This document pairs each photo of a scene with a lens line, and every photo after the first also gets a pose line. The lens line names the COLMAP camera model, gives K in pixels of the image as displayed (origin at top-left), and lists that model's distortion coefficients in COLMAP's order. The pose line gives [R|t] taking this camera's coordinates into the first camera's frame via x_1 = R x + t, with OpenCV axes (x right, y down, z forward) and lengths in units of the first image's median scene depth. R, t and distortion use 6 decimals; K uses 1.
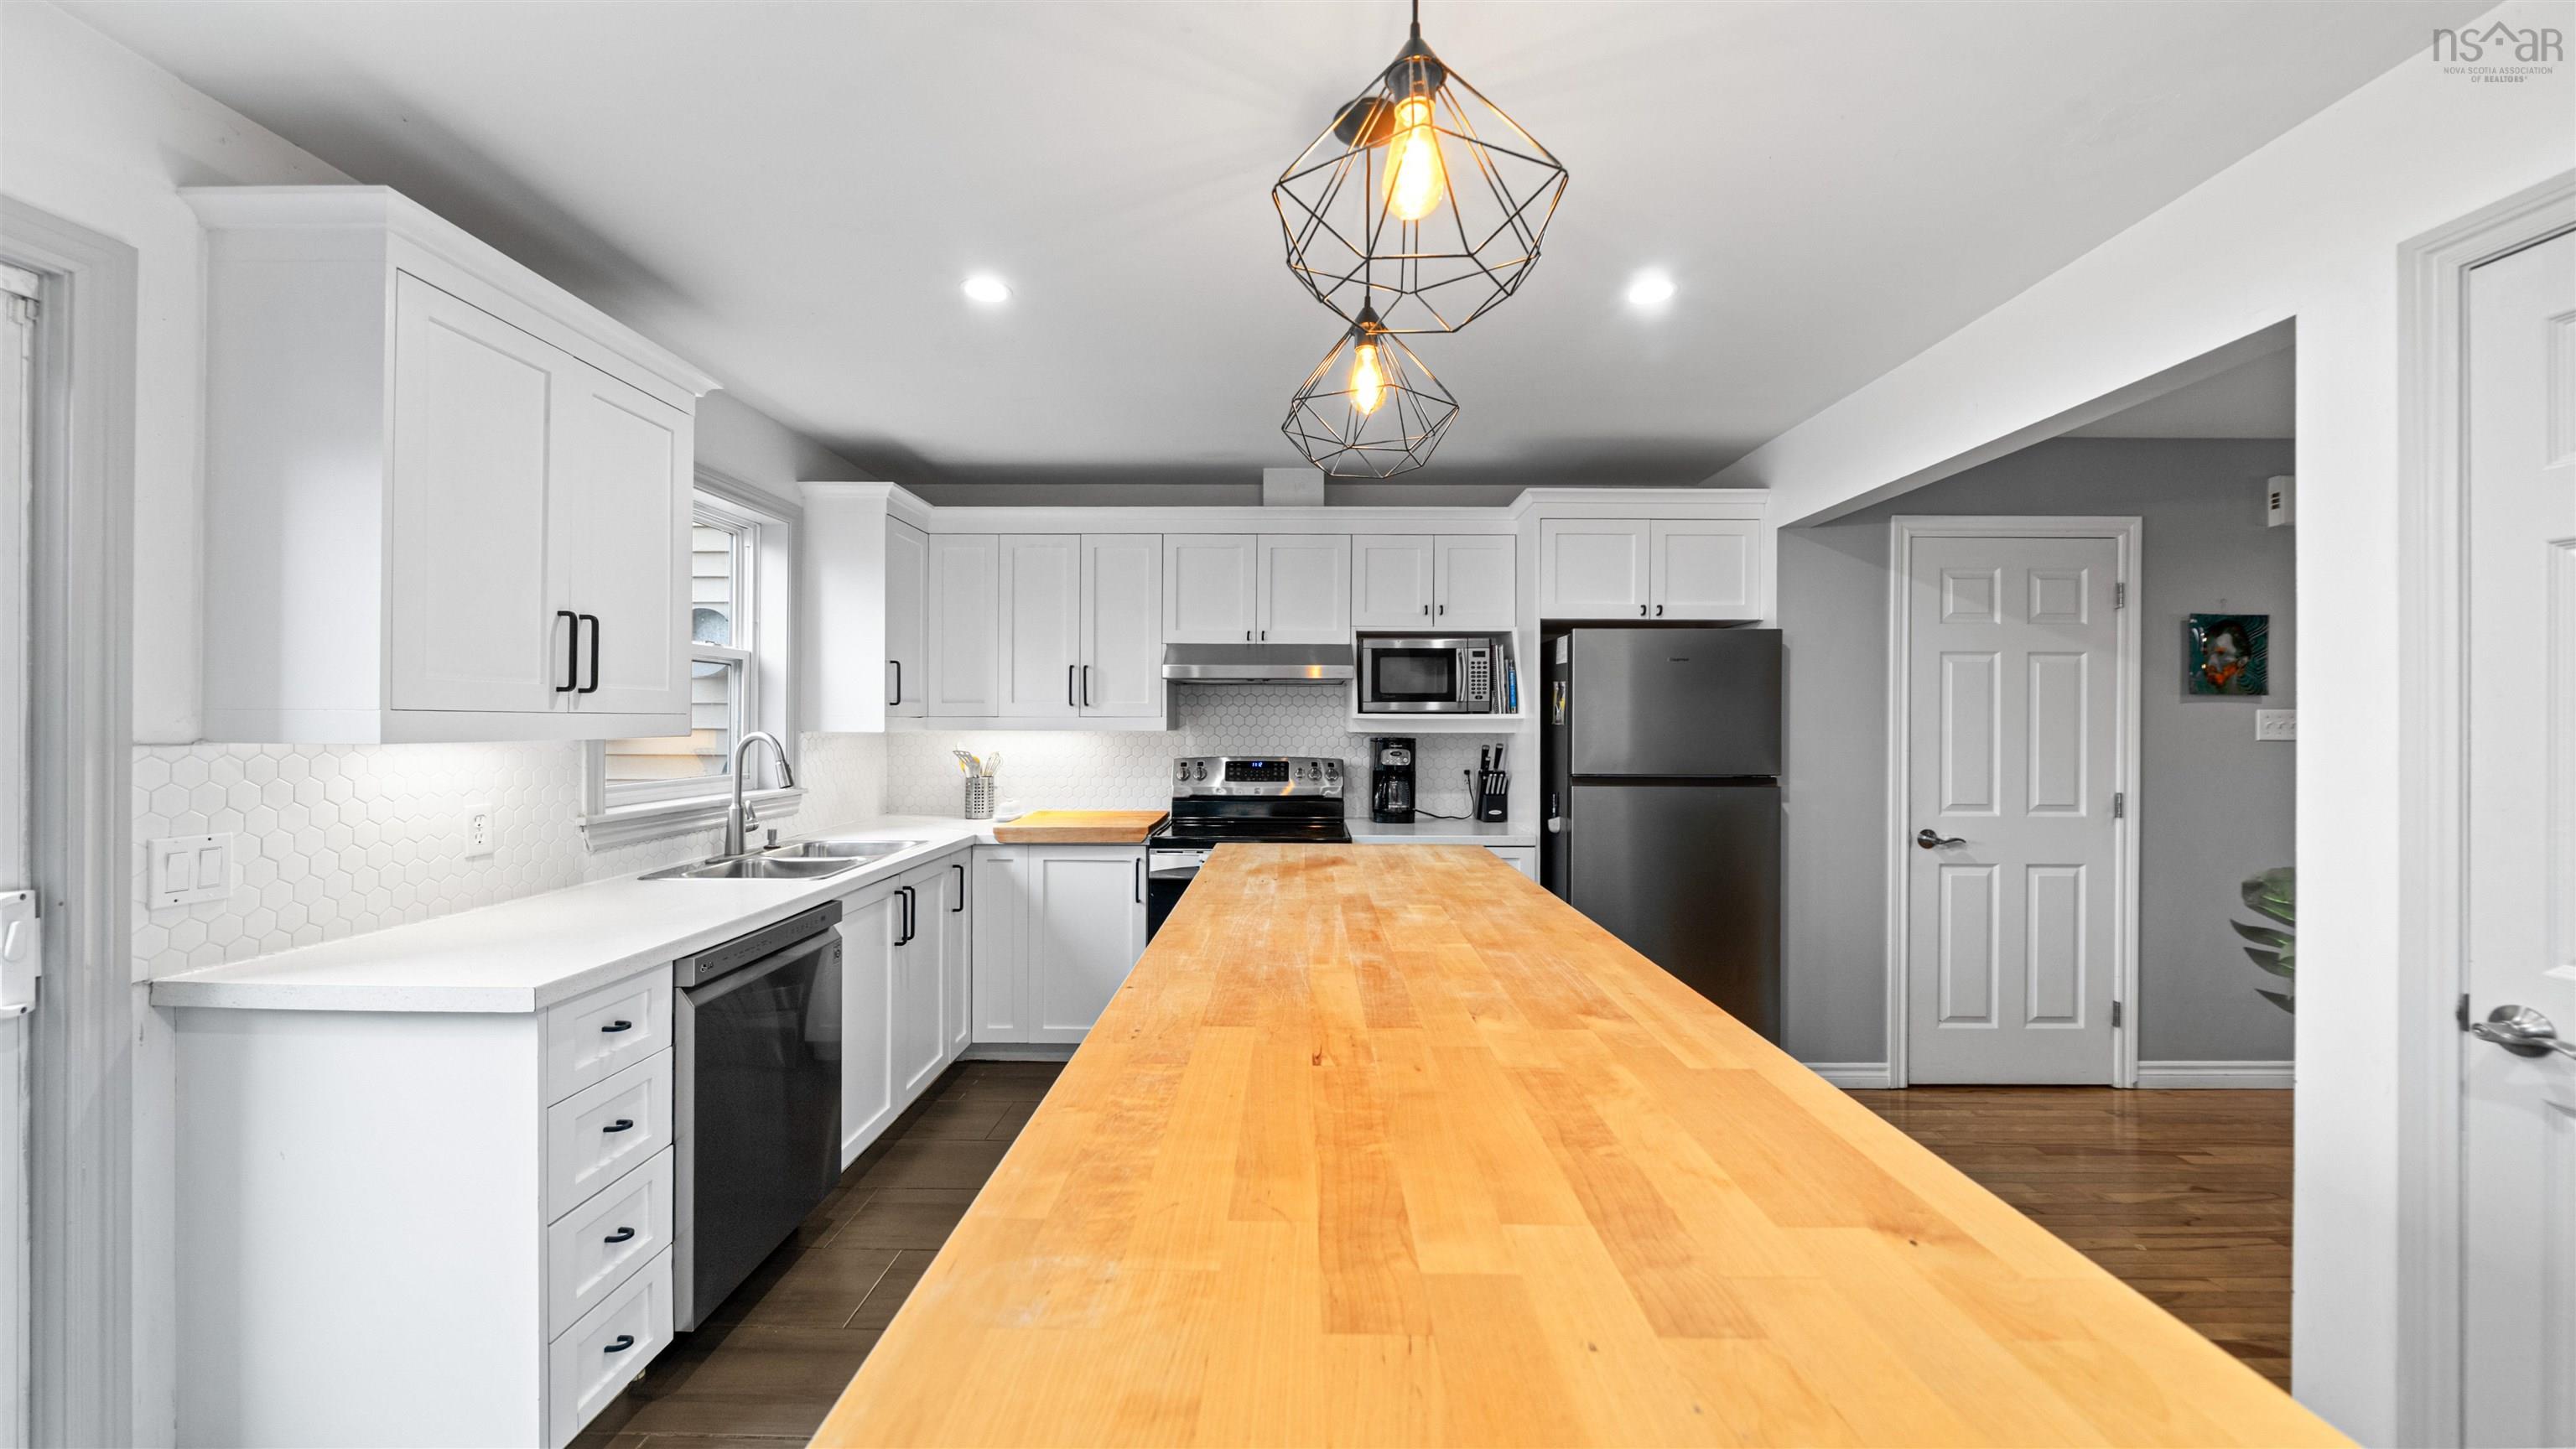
lens RADIAL K [[916.2, 0, 1288.0], [0, 916.2, 724.5], [0, 0, 1]] dist [-0.000587, -0.000106]
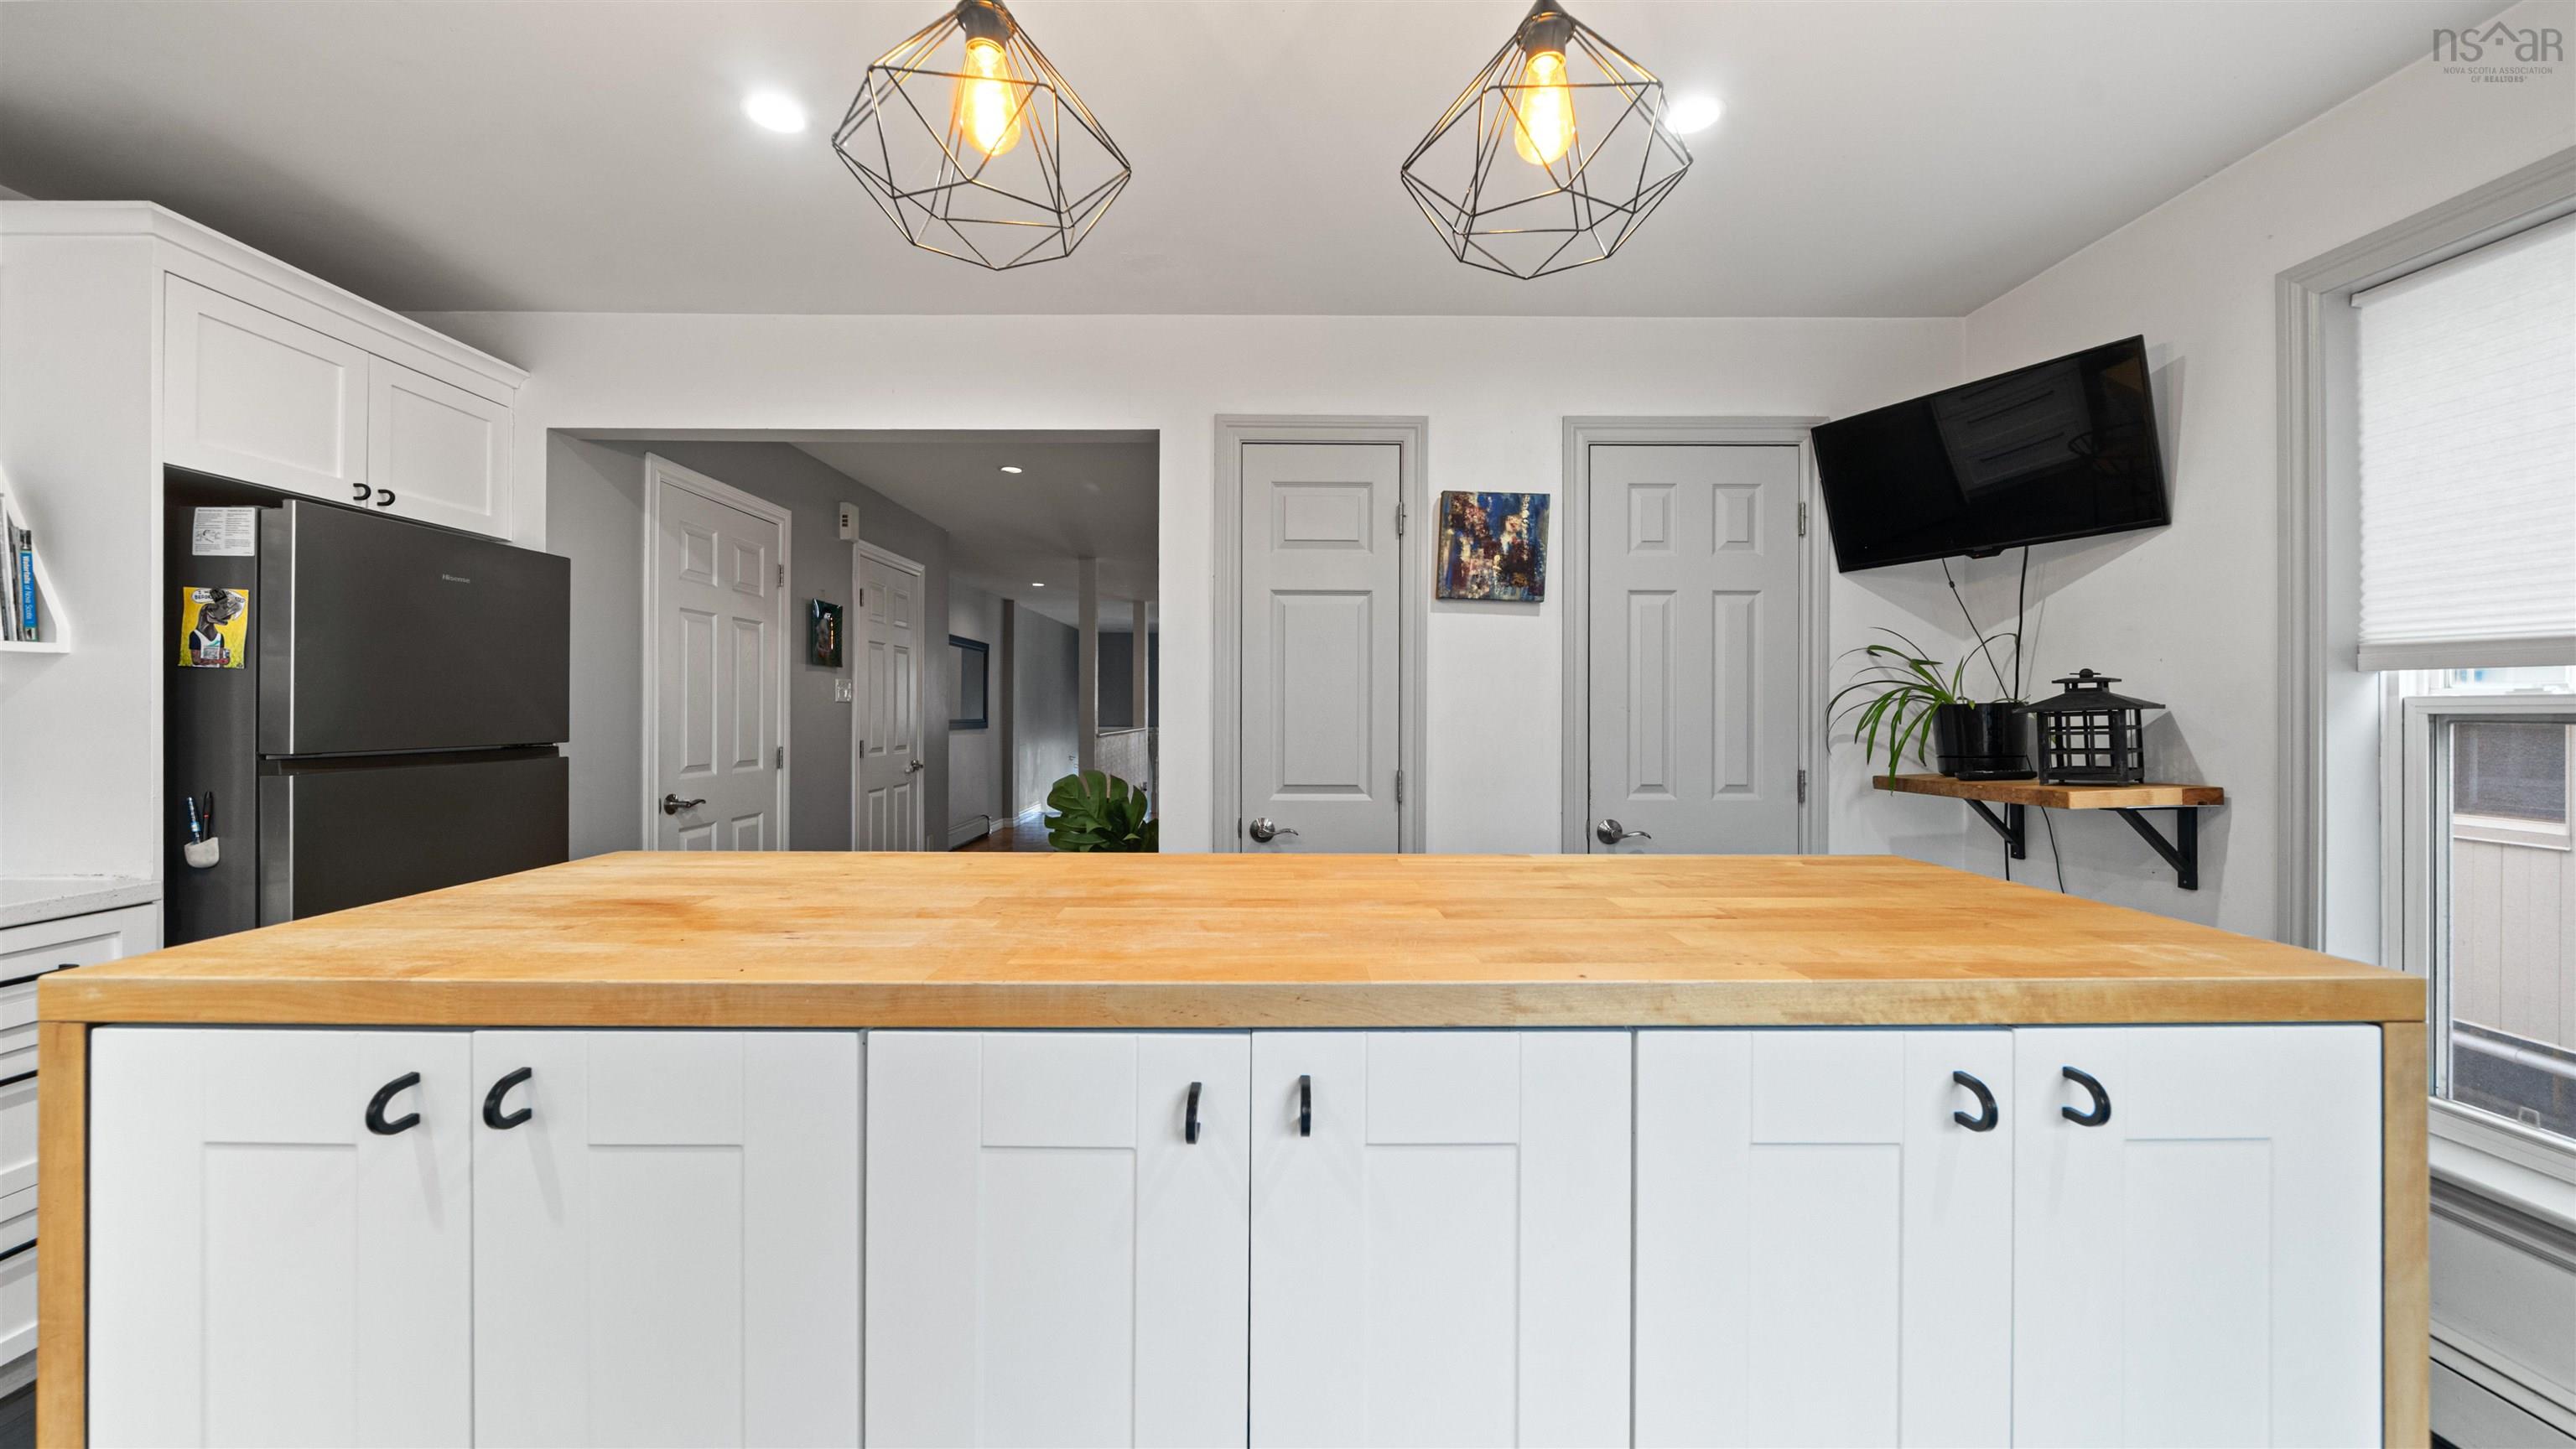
lens RADIAL K [[946.8, 0, 1262.2], [0, 946.8, 713.4], [0, 0, 1]] dist [0.000588, -0.000026]
pose [[-0.022128, -0.006643, 0.999733, -0.296174], [0.000188, 0.999978, 0.006649, 0.024921], [-0.999755, 0.000335, -0.022126, 0.414881]]
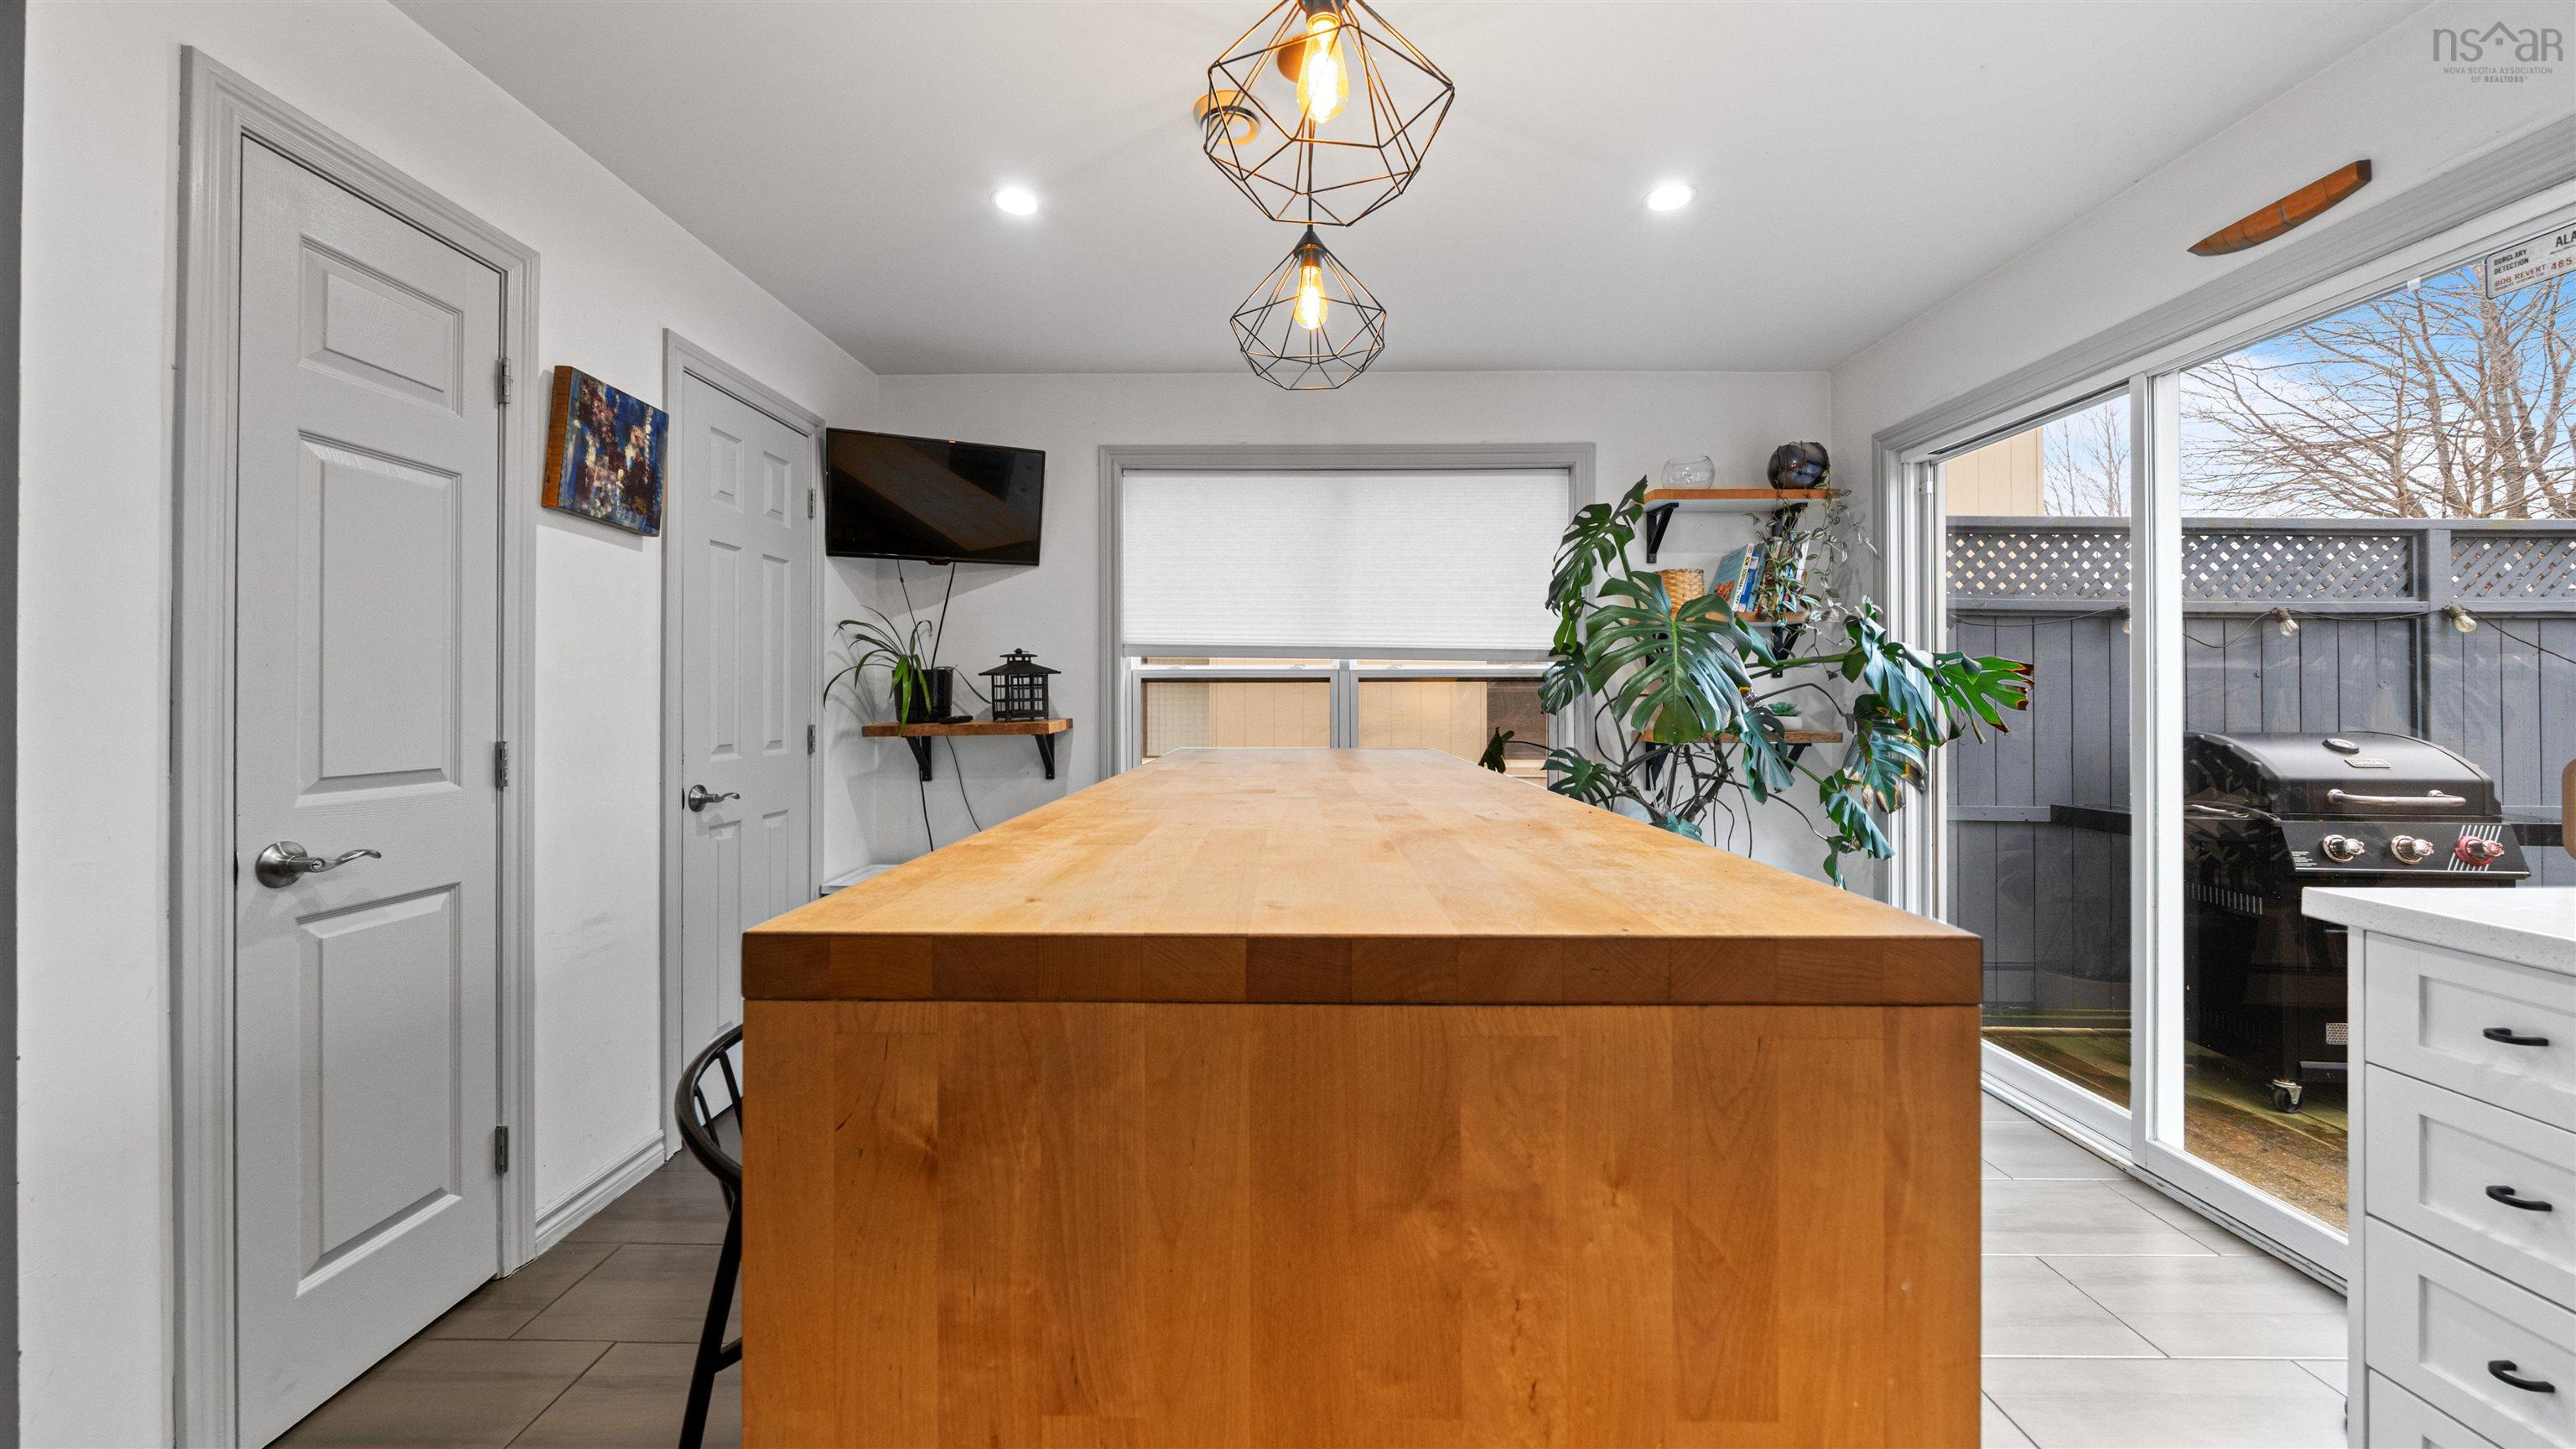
lens RADIAL K [[925.1, 0, 1287.1], [0, 925.1, 707.9], [0, 0, 1]] dist [0.021491, 0.000072]
pose [[-0.999937, -0.004559, -0.010268, 0.055888], [-0.004675, 0.999925, 0.011312, 0.050681], [0.010216, 0.011359, -0.999883, 0.852290]]
